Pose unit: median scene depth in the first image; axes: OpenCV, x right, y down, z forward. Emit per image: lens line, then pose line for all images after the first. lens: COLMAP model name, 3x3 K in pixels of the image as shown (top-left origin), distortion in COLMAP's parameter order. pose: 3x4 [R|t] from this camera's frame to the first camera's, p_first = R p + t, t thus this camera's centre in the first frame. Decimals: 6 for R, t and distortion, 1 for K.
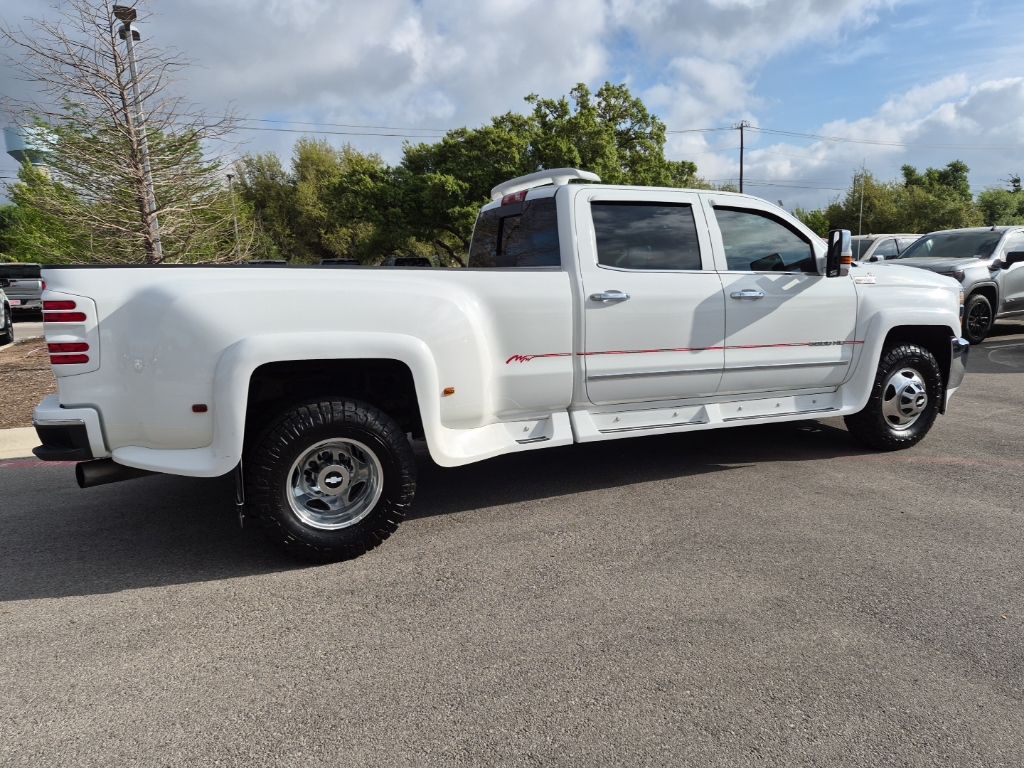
lens RADIAL K [[709.8, 0, 503.4], [0, 709.8, 397.7], [0, 0, 1]] dist [0.109230, -0.147820]
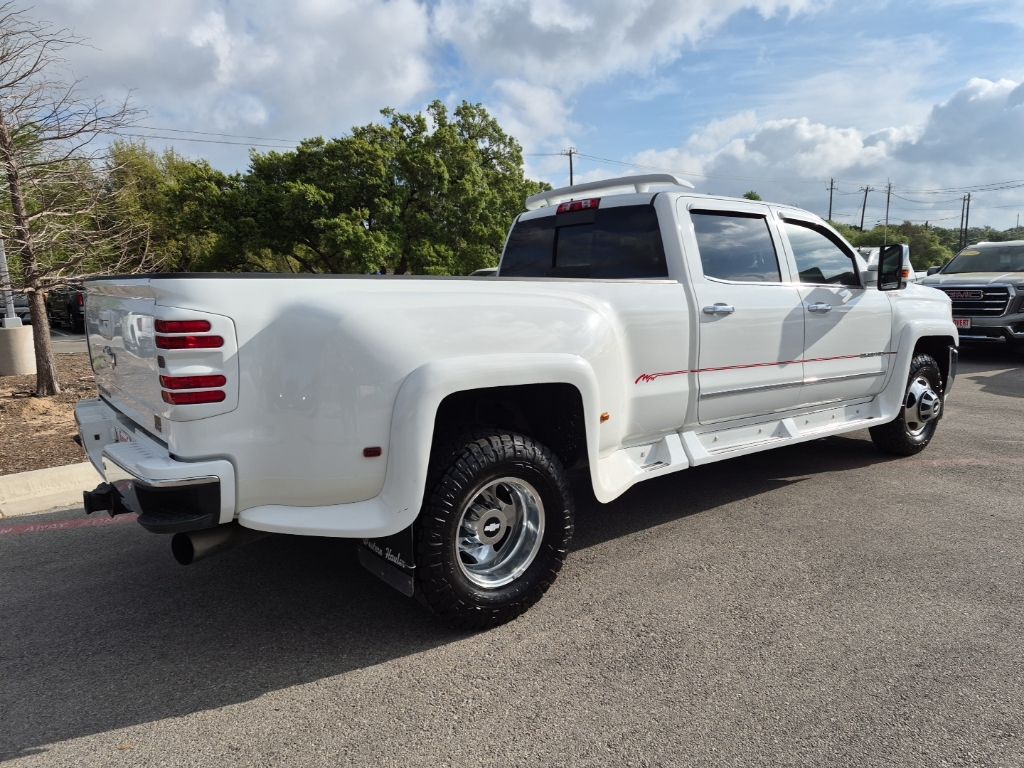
lens RADIAL K [[712.3, 0, 505.8], [0, 712.3, 390.4], [0, 0, 1]] dist [0.104828, -0.121125]
pose [[0.971446, -0.033108, 0.234940, -0.302976], [0.040771, 0.998781, -0.027835, -0.016908], [-0.233732, 0.036619, 0.971611, 0.120754]]
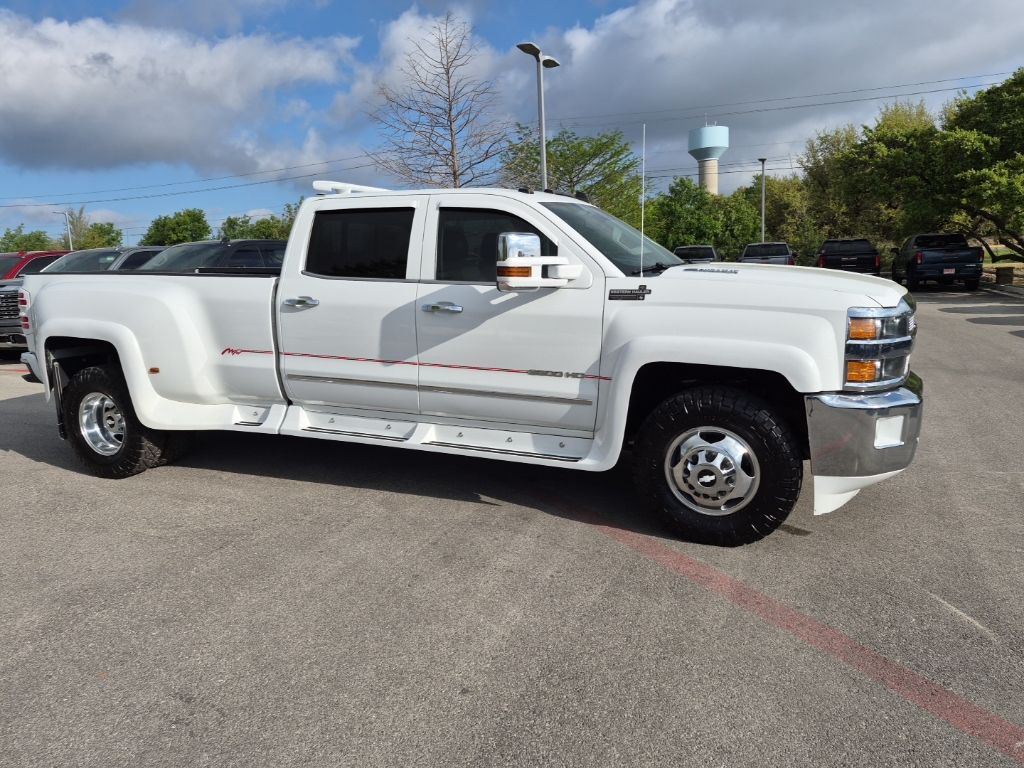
lens RADIAL K [[701.0, 0, 512.0], [0, 701.0, 384.0], [0, 0, 1]] dist [0.095022, -0.107363]
pose [[0.673541, 0.128434, -0.727906, 0.977162], [-0.118197, 0.990830, 0.065457, -0.109283], [0.729638, 0.041948, 0.682546, 0.442581]]
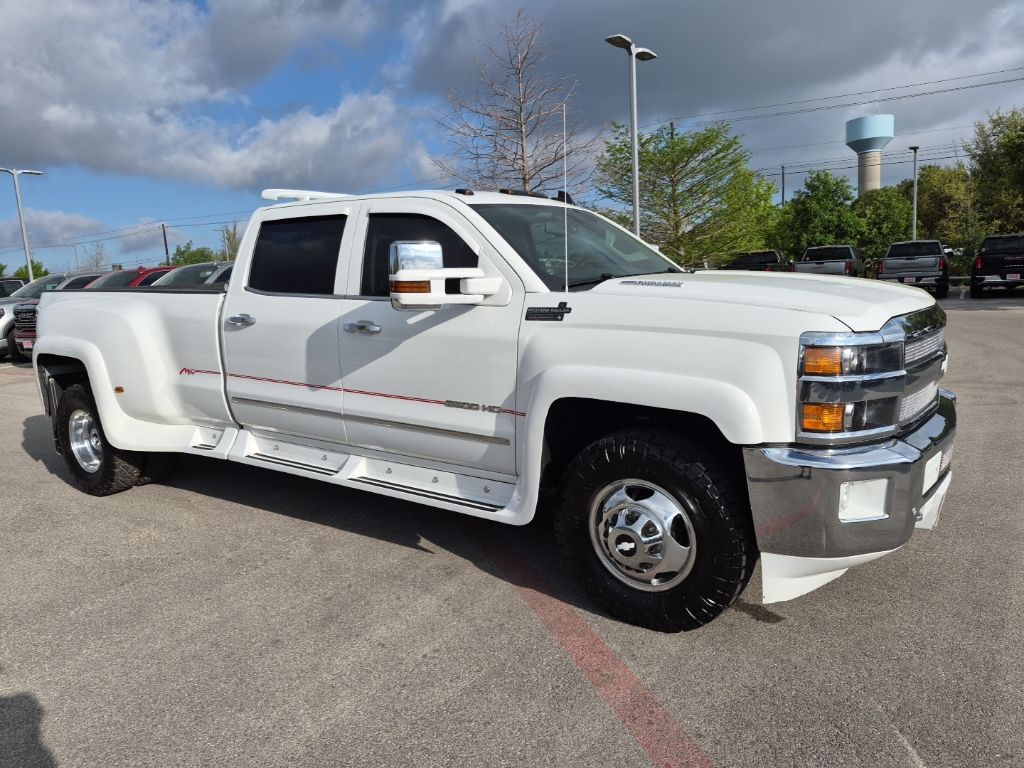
lens RADIAL K [[705.5, 0, 508.2], [0, 705.5, 389.7], [0, 0, 1]] dist [0.069140, -0.060906]
pose [[0.516960, 0.137767, -0.844851, 1.015397], [-0.120535, 0.988846, 0.087493, -0.152354], [0.847481, 0.056604, 0.527800, 0.684550]]
